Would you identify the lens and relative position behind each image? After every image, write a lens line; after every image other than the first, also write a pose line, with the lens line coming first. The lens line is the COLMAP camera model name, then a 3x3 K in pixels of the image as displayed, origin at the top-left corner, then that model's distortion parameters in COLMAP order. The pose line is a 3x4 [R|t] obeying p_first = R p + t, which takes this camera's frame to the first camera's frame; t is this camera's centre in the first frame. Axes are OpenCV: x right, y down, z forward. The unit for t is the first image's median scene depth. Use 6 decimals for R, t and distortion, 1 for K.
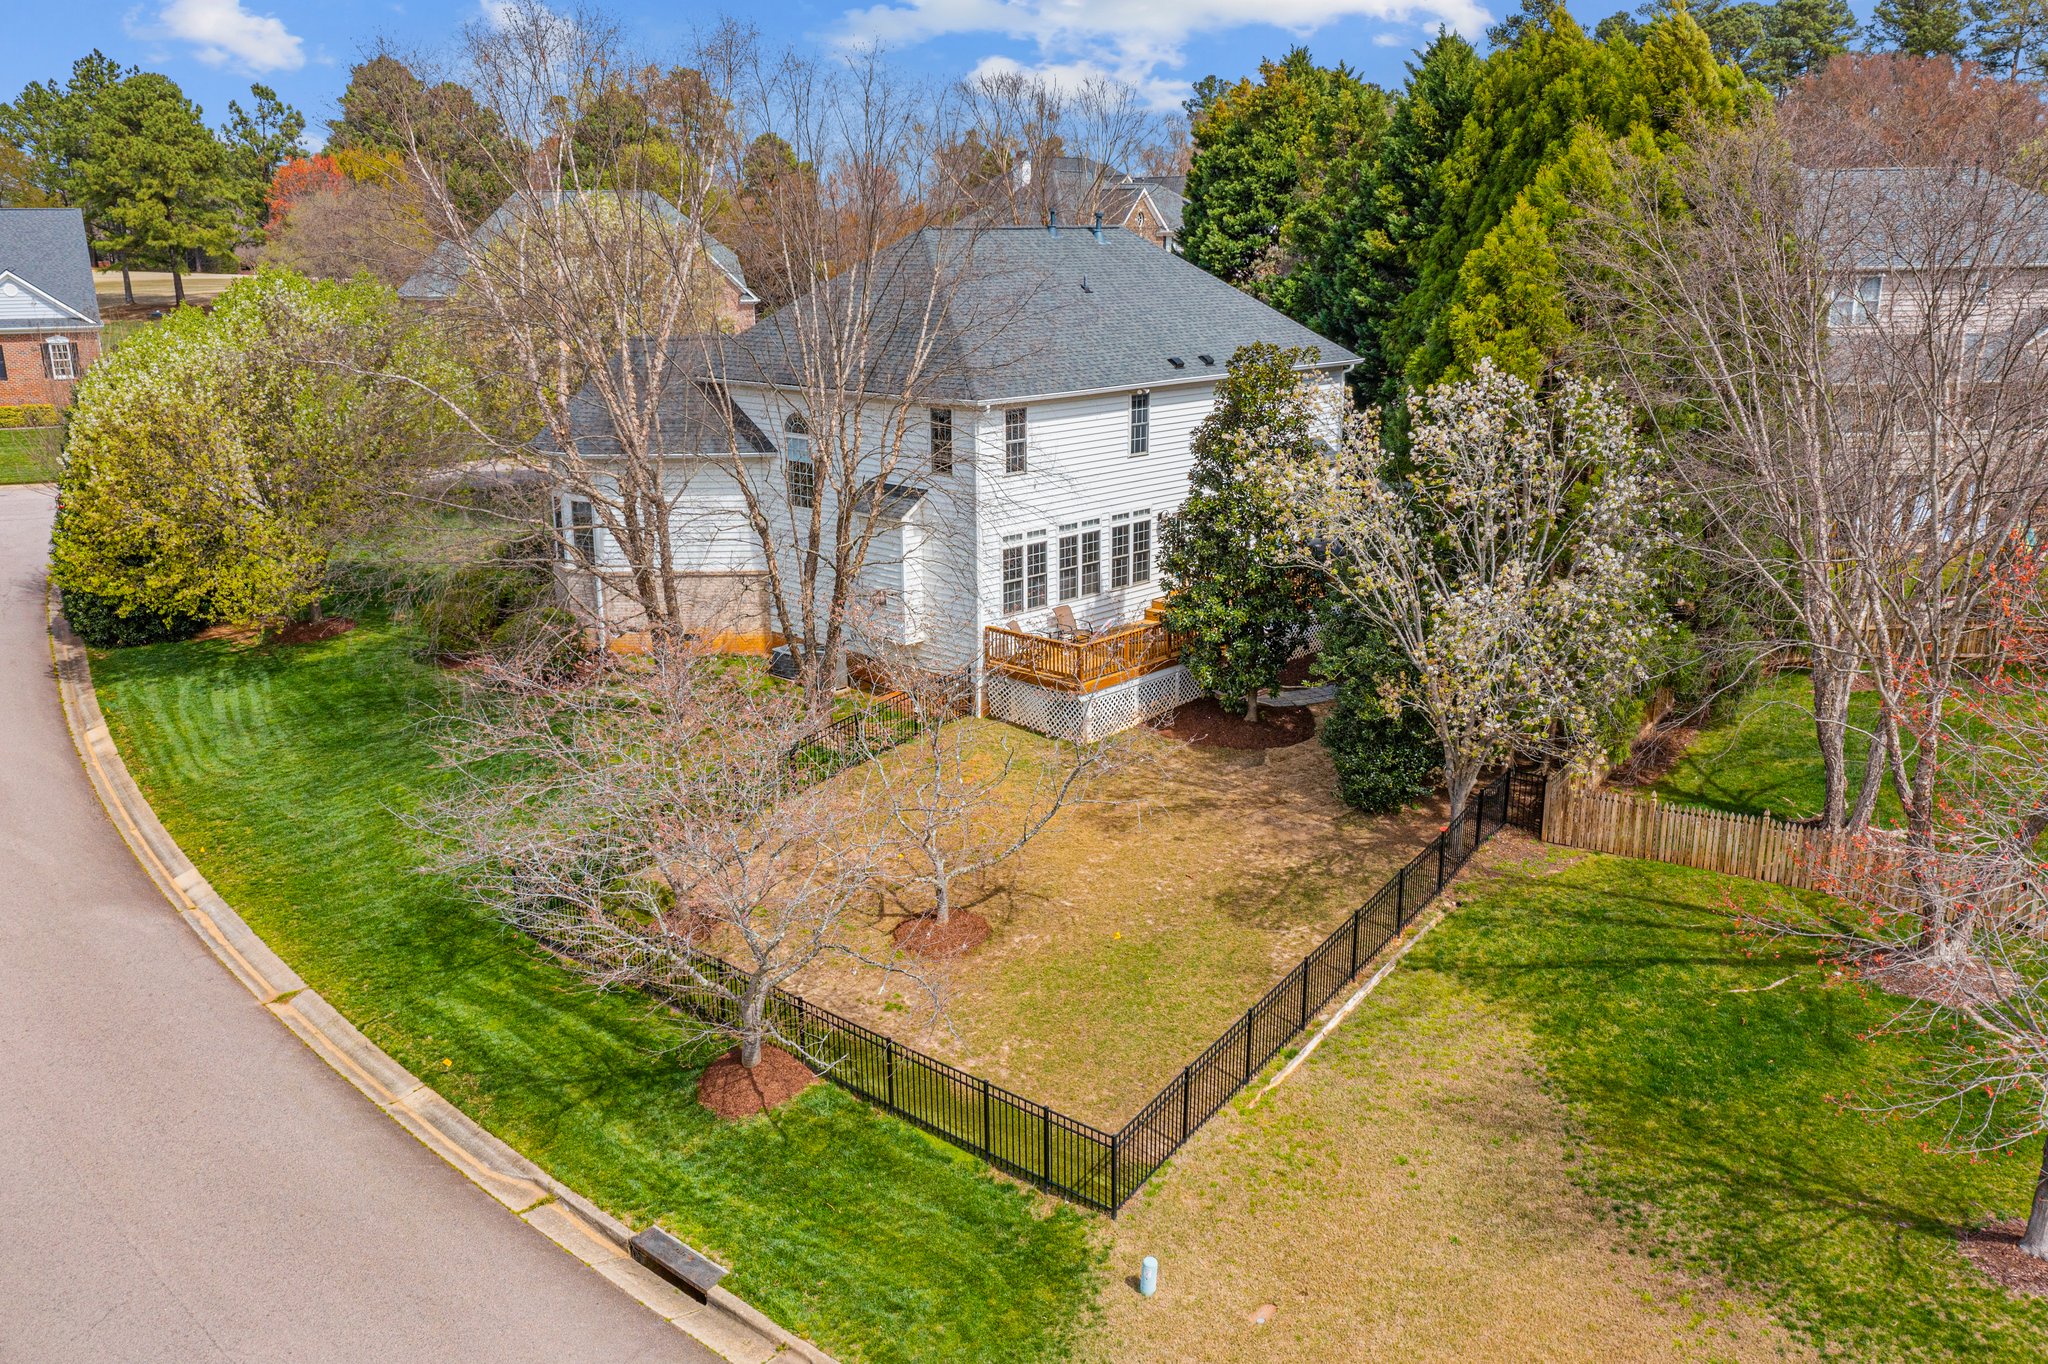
lens RADIAL K [[1712.2, 0, 1024.8], [0, 1712.2, 681.9], [0, 0, 1]] dist [0.006763, 0.018446]
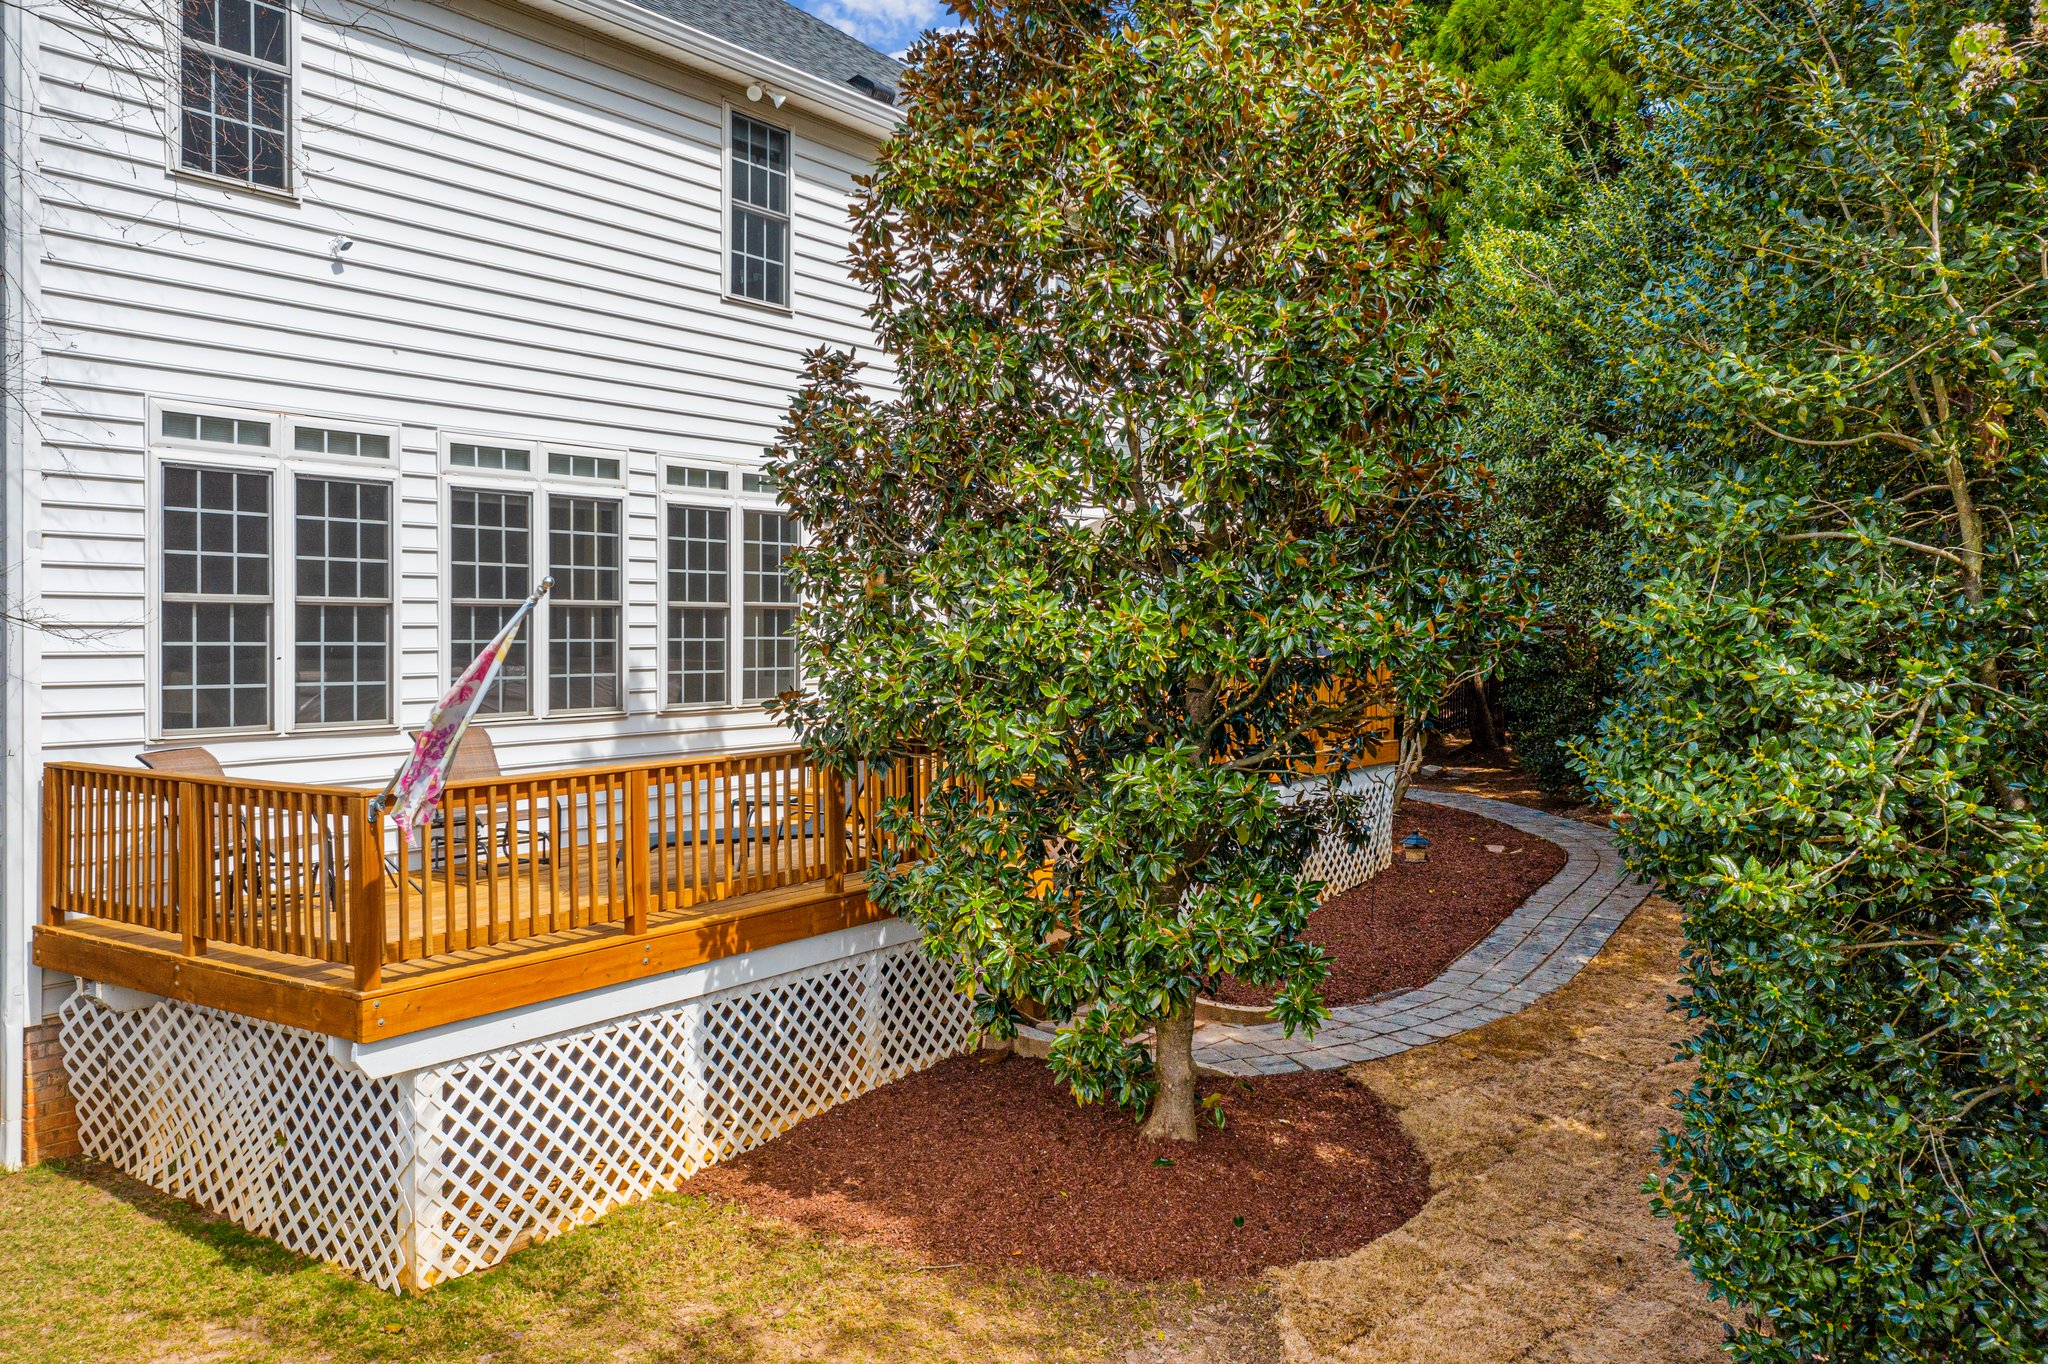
lens RADIAL K [[1712.2, 0, 1027.6], [0, 1712.2, 681.4], [0, 0, 1]] dist [0.006763, 0.018446]
pose [[0.989534, 0.001706, 0.144289, 0.075166], [0.030399, 0.975025, -0.220003, 0.012080], [-0.141061, 0.222087, 0.964769, 0.741144]]
